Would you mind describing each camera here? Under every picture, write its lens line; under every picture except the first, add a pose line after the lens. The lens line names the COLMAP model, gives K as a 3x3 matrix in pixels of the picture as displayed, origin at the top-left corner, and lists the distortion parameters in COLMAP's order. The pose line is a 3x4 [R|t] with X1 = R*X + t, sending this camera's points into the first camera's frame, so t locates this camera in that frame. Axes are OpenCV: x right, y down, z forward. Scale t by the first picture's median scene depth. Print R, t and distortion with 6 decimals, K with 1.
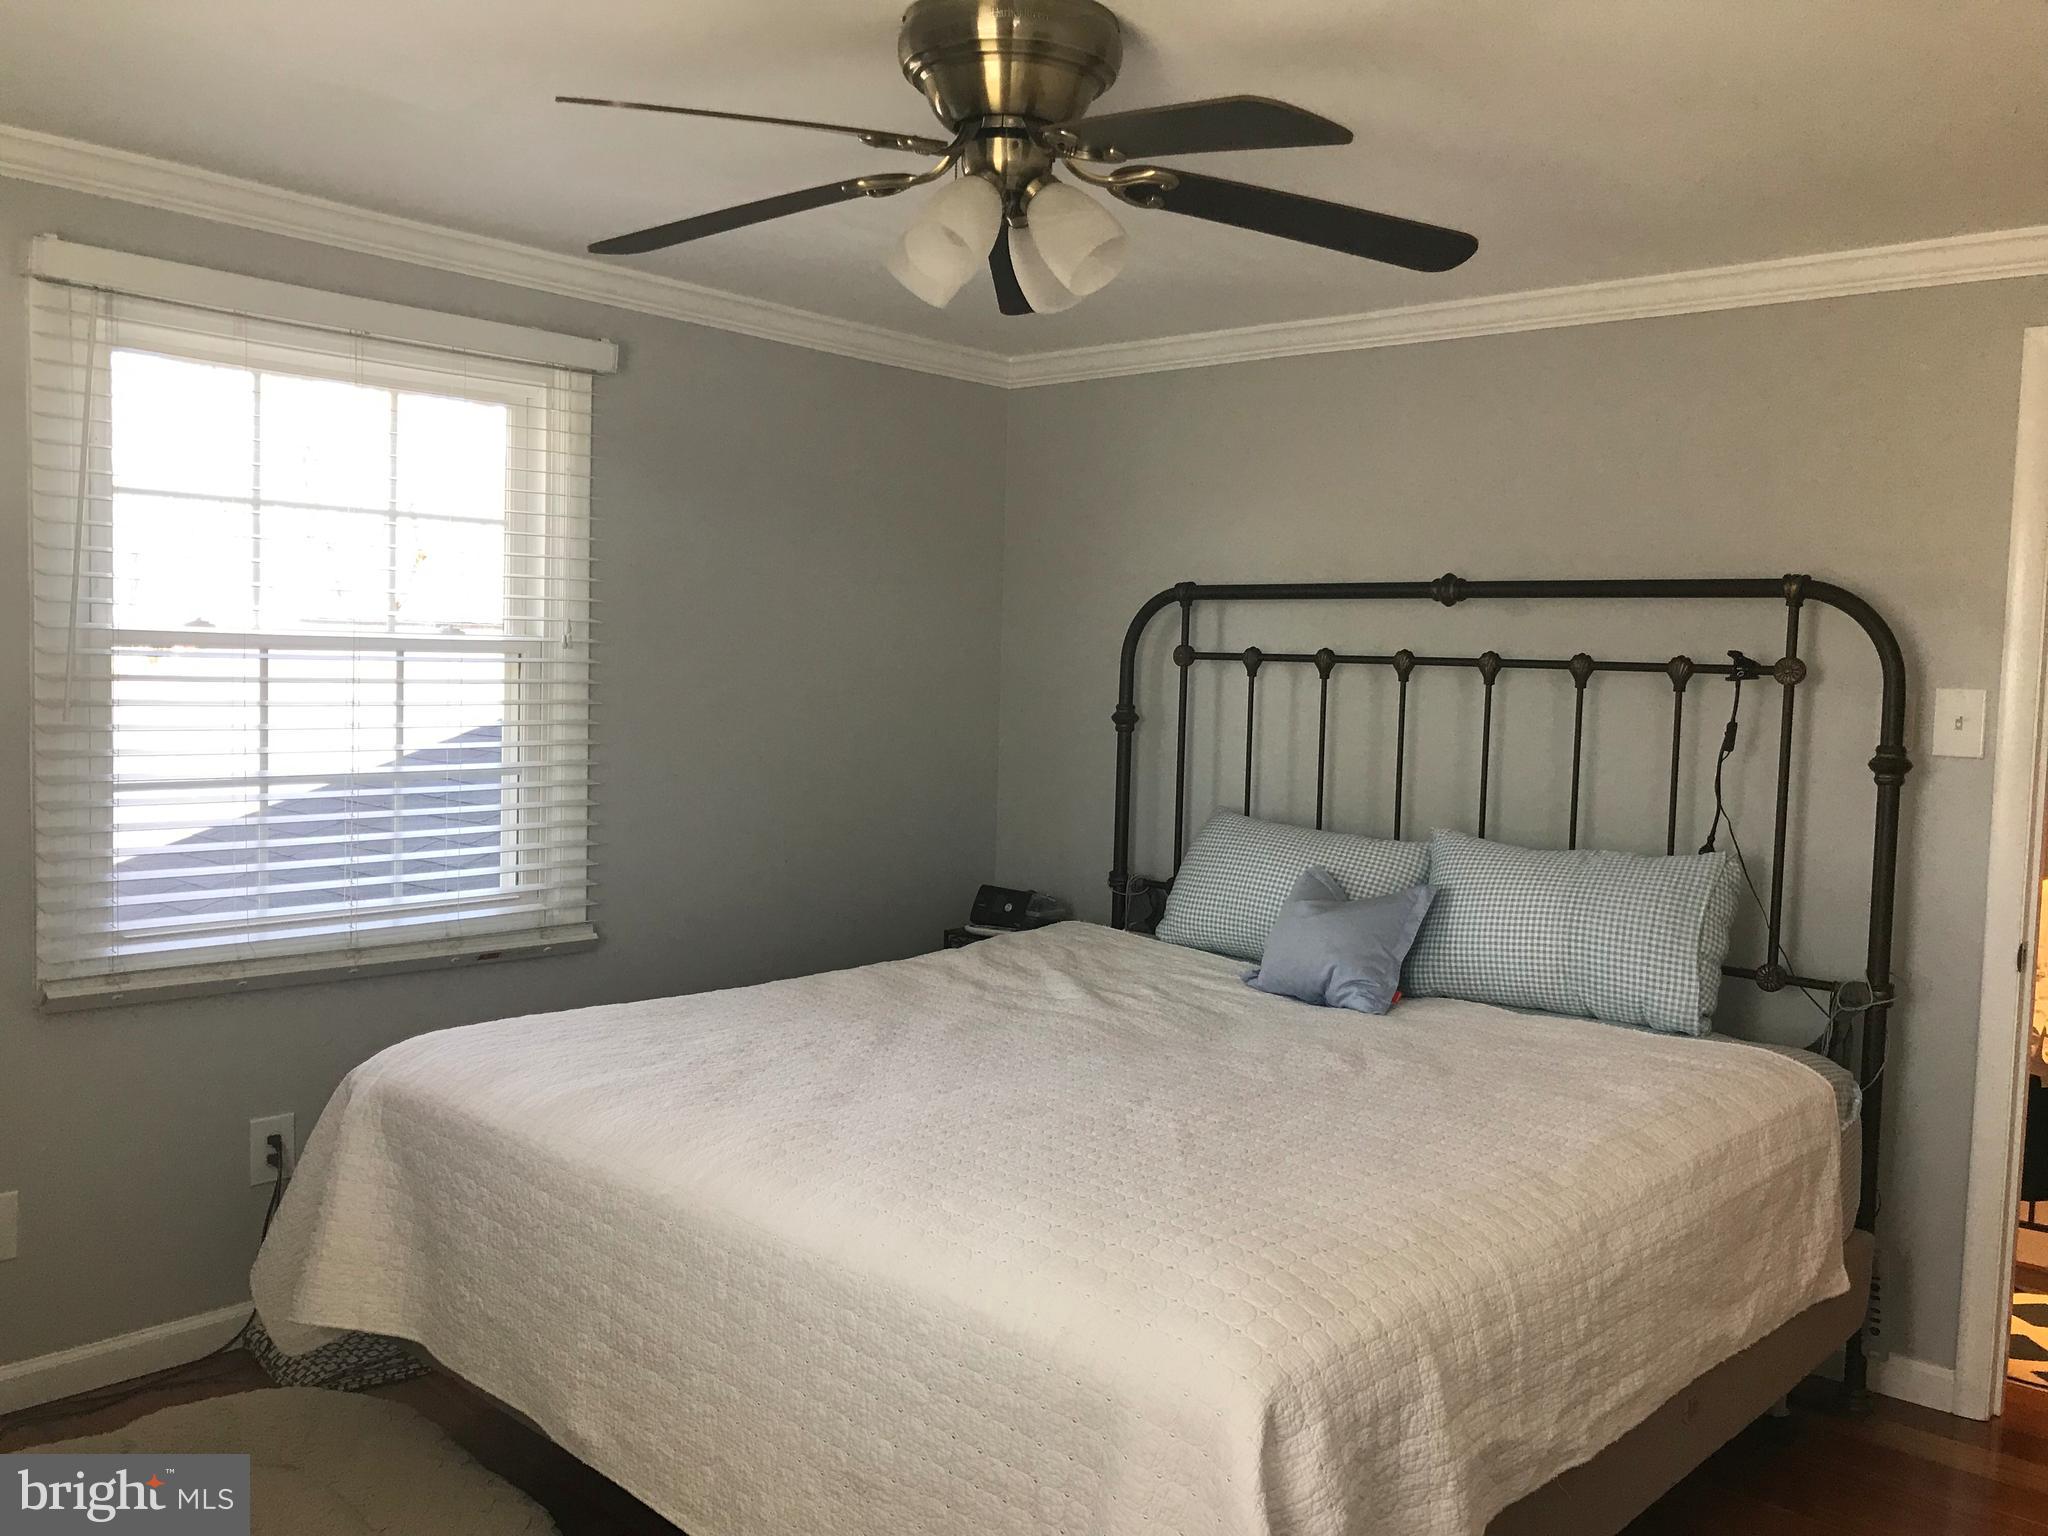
lens RADIAL K [[1671.1, 0, 1024.0], [0, 1671.1, 768.0], [0, 0, 1]] dist [0.005420, 0.001709]
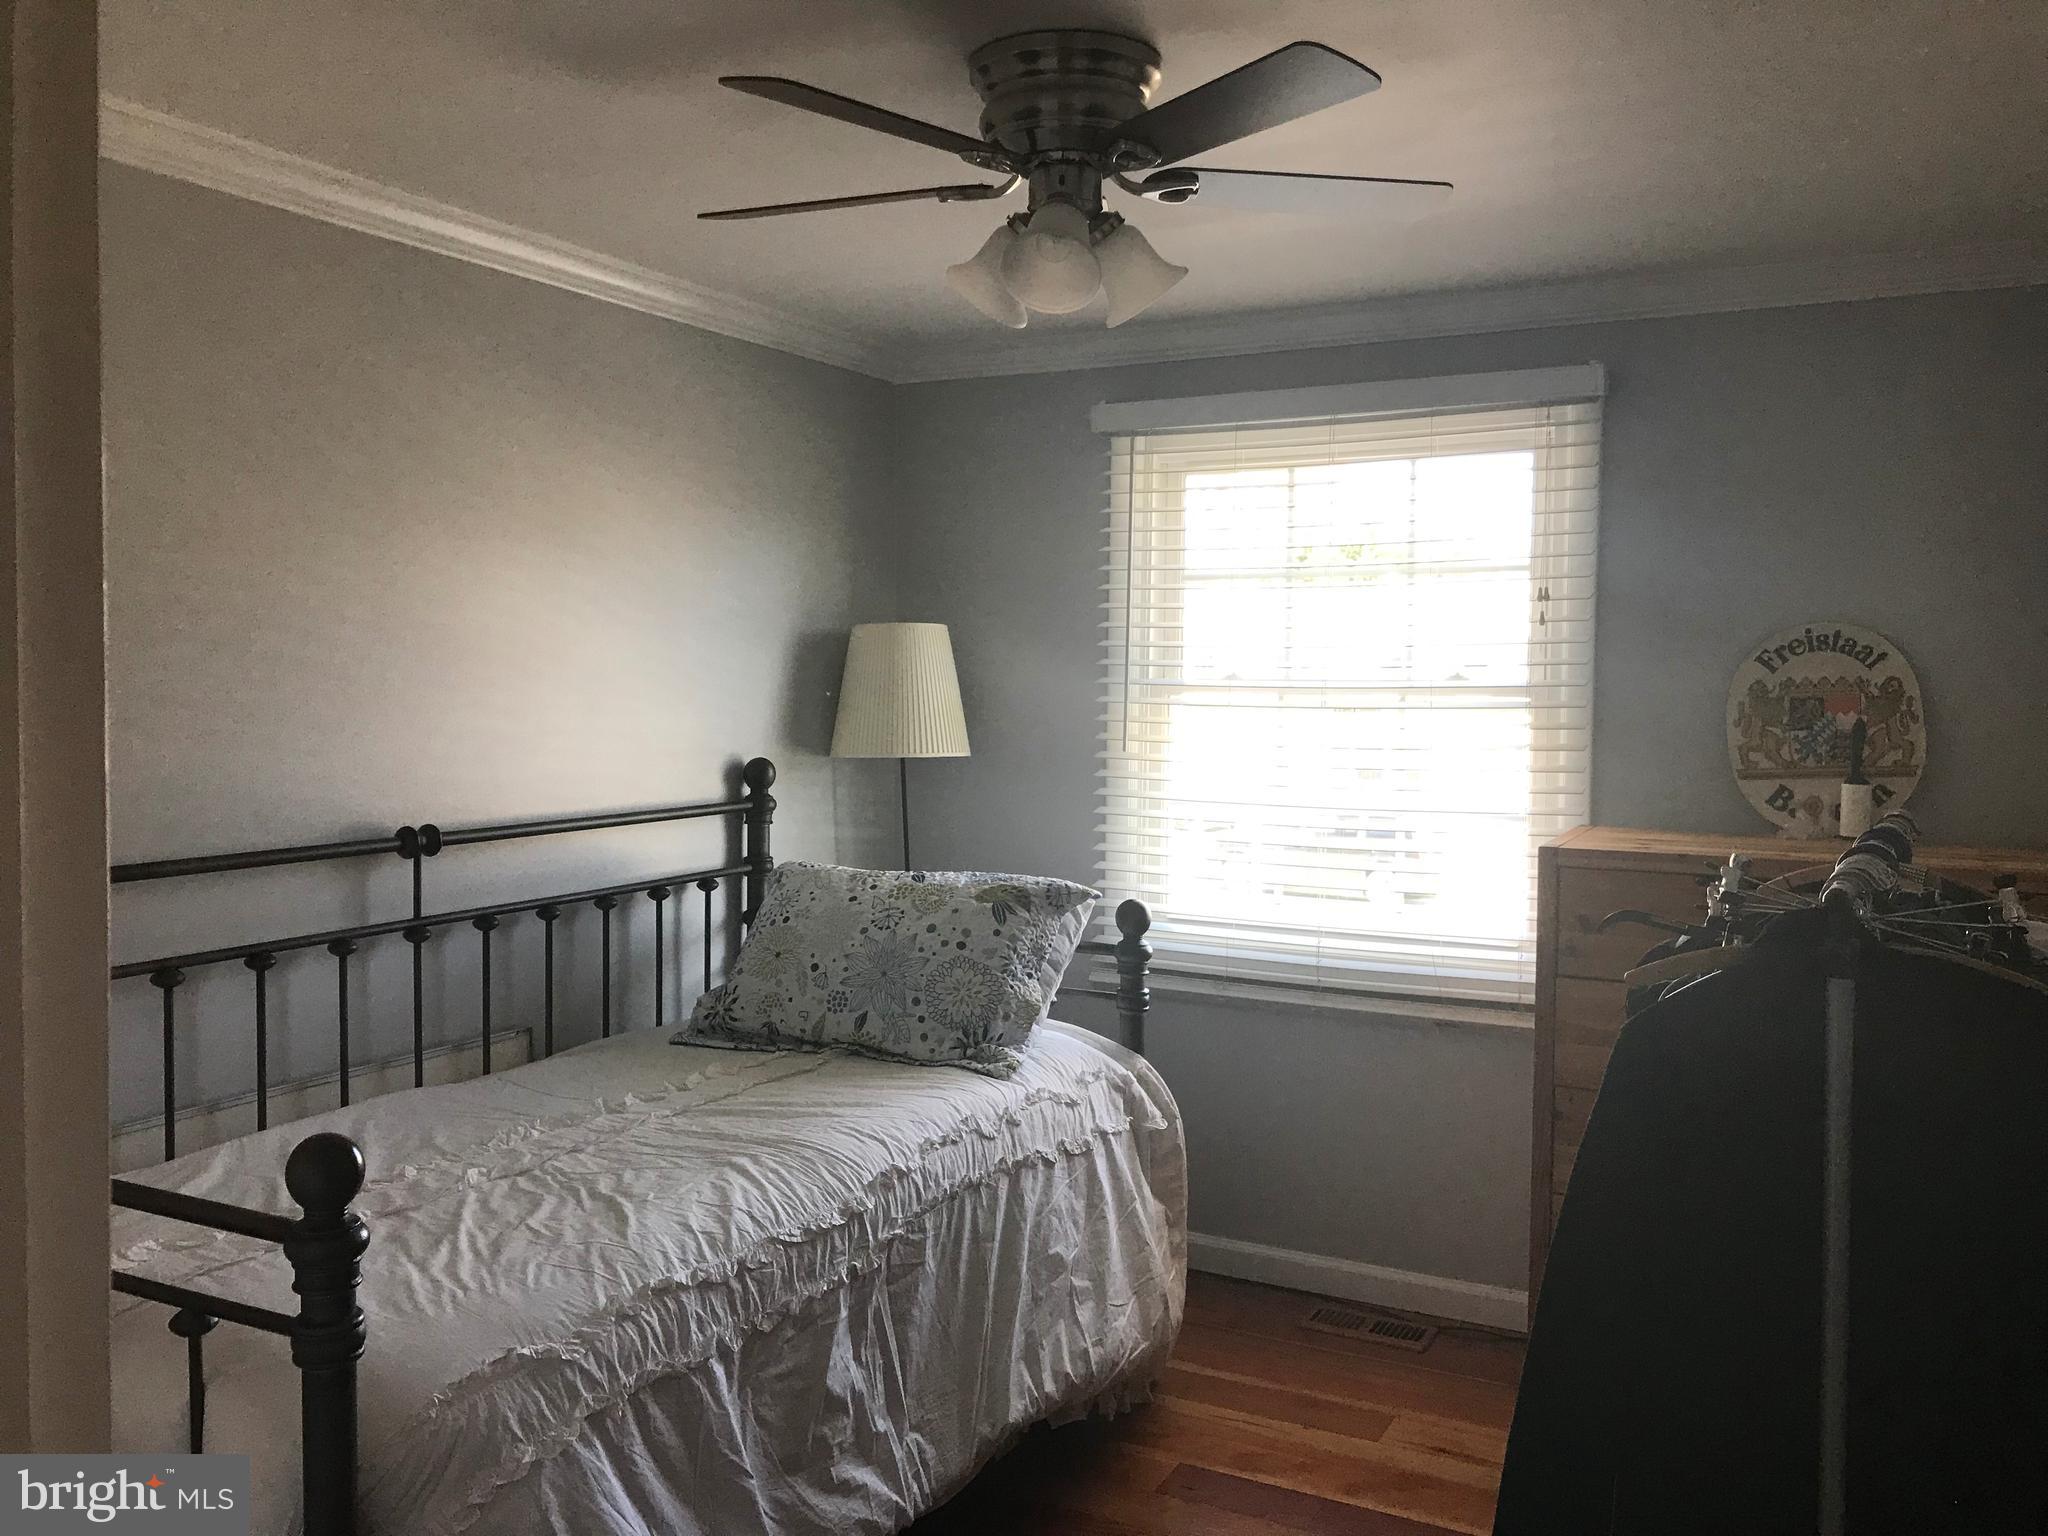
lens RADIAL K [[1671.1, 0, 1024.0], [0, 1671.1, 768.0], [0, 0, 1]] dist [0.005420, 0.001709]
pose [[0.235119, 0.023125, -0.971691, 0.578021], [-0.065197, 0.997841, 0.007972, -0.018829], [0.969777, 0.061477, 0.236119, 0.490667]]
